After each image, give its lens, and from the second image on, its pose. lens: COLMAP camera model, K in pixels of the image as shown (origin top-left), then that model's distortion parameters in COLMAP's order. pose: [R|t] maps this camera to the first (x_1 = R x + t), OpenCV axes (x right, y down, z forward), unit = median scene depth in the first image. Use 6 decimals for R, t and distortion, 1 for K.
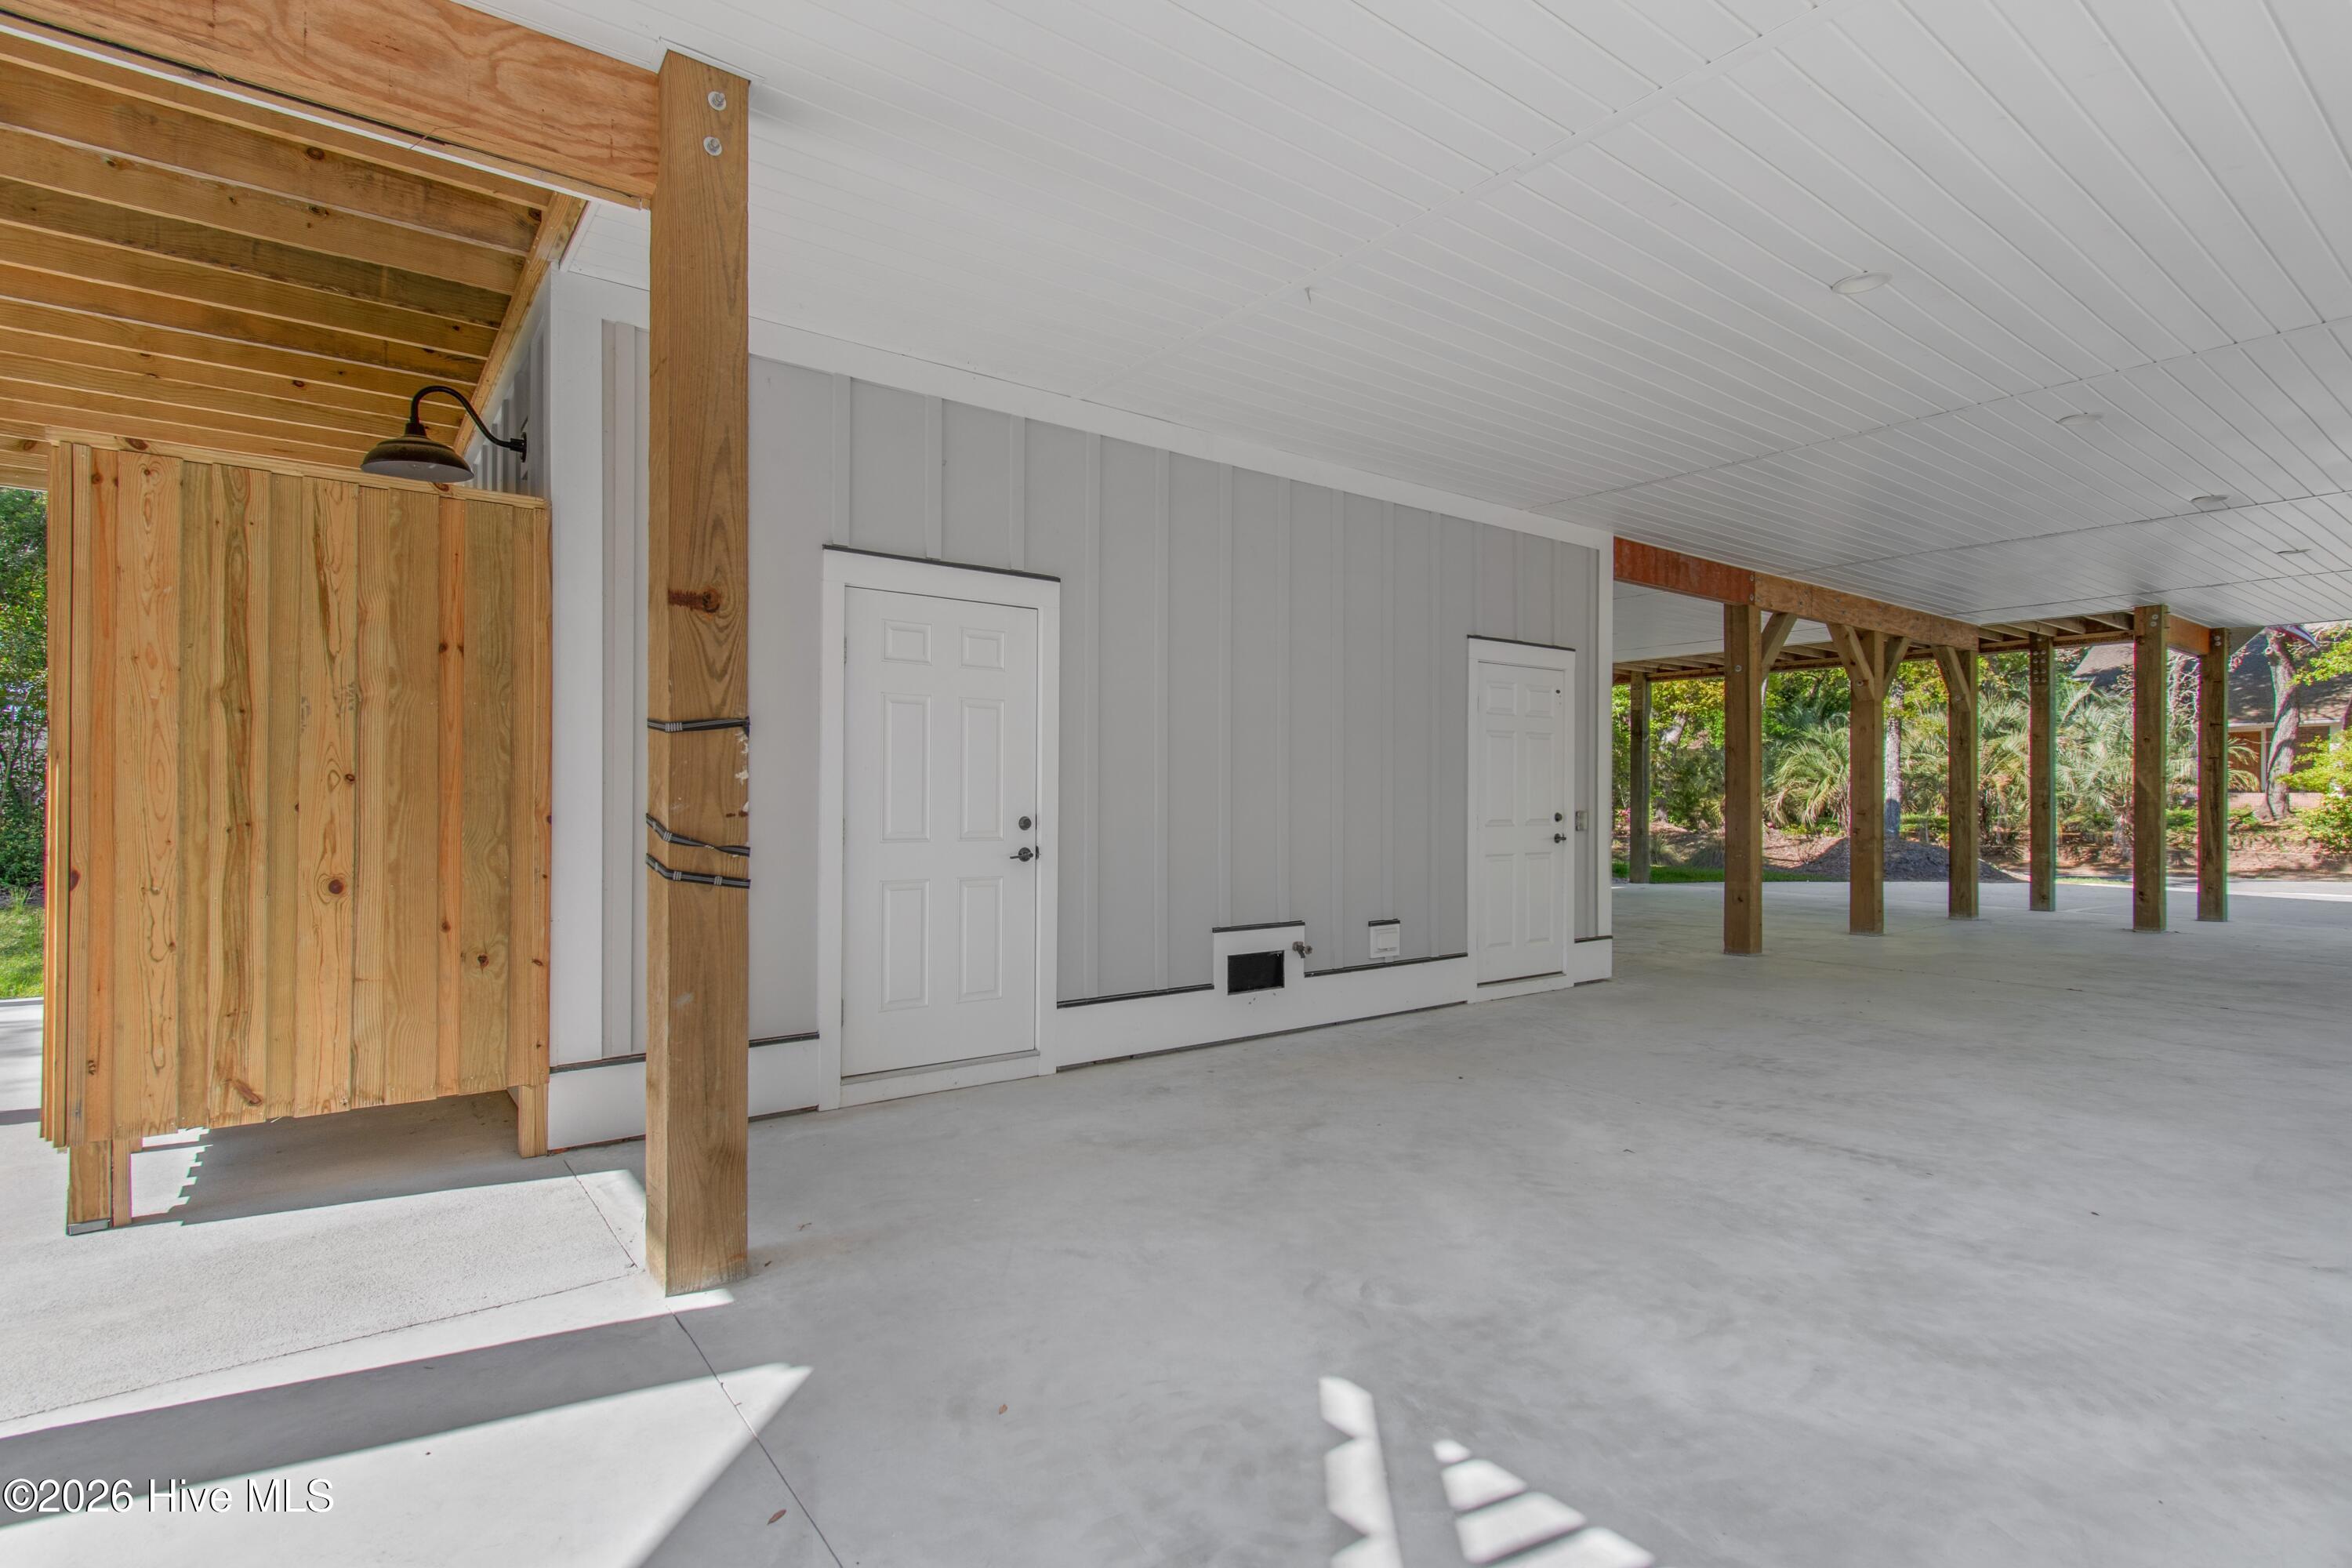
lens RADIAL K [[1134.6, 0, 1175.7], [0, 1134.6, 782.2], [0, 0, 1]] dist [-0.000338, -0.000281]
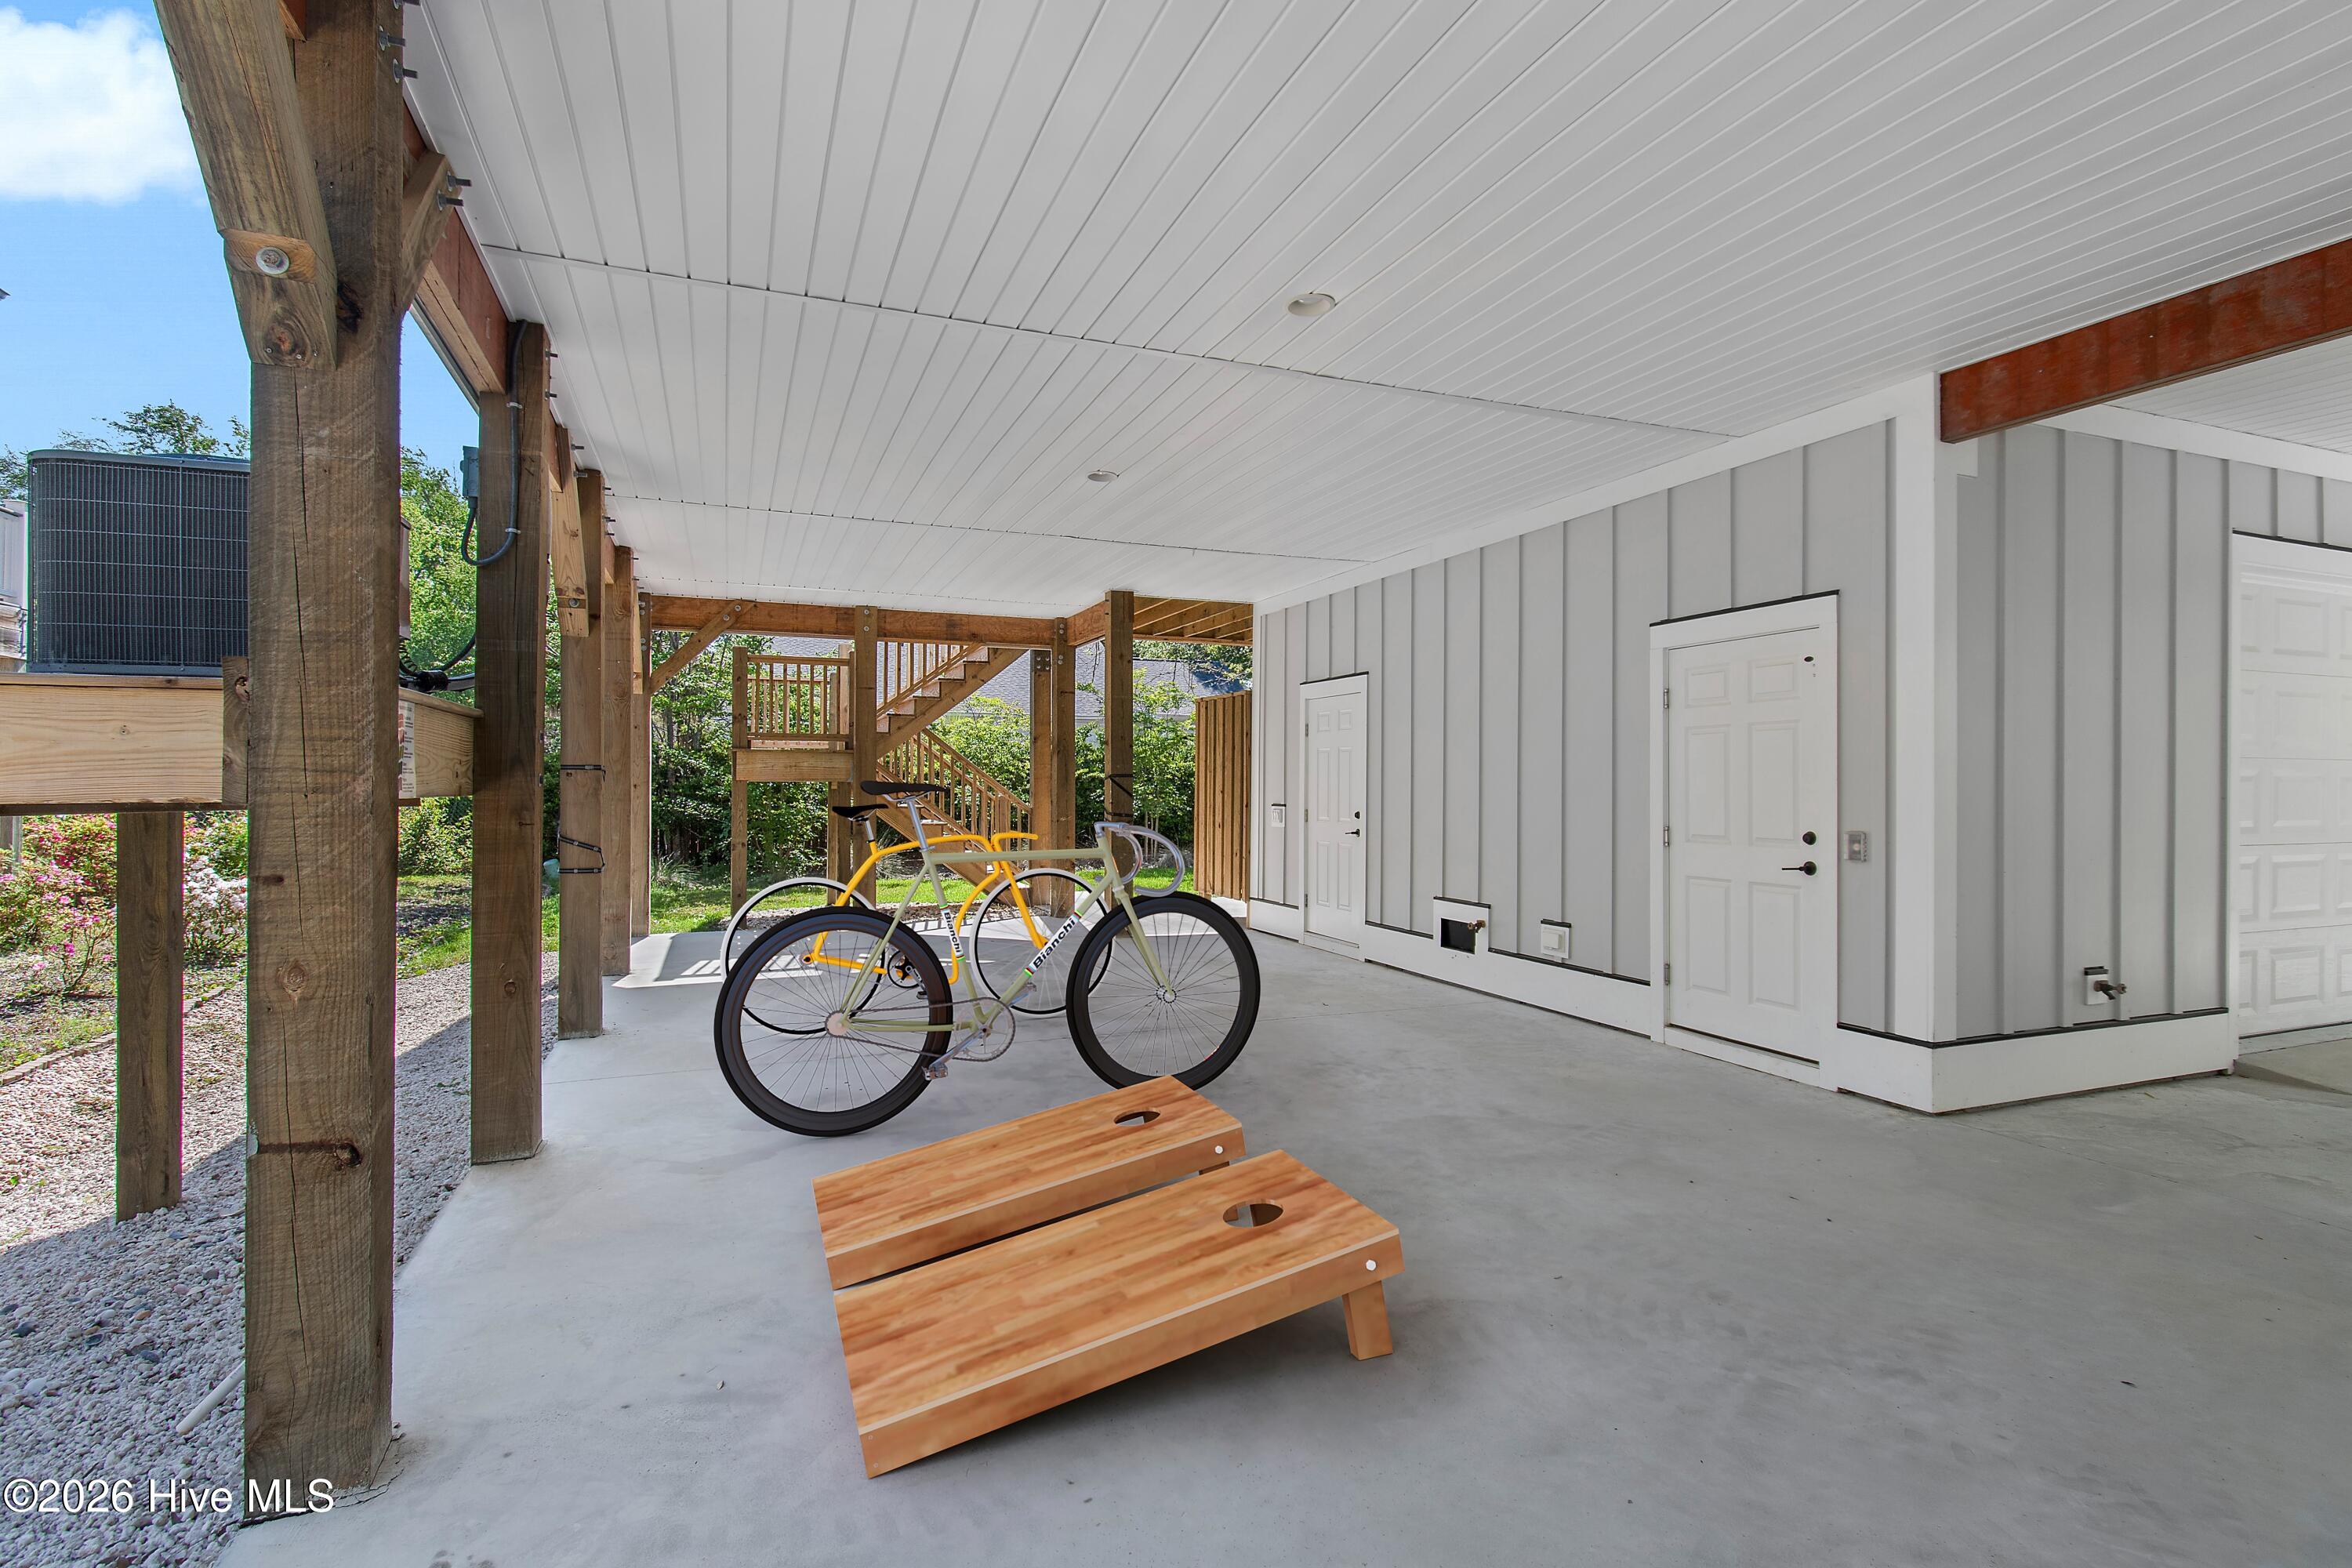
lens RADIAL K [[1134.6, 0, 1176.8], [0, 1134.6, 787.5], [0, 0, 1]] dist [-0.000338, -0.000281]
pose [[-0.257925, -0.011051, -0.966102, 1.119879], [-0.003822, 0.999938, -0.010417, 0.008545], [0.966157, 0.001006, -0.257952, 0.806840]]
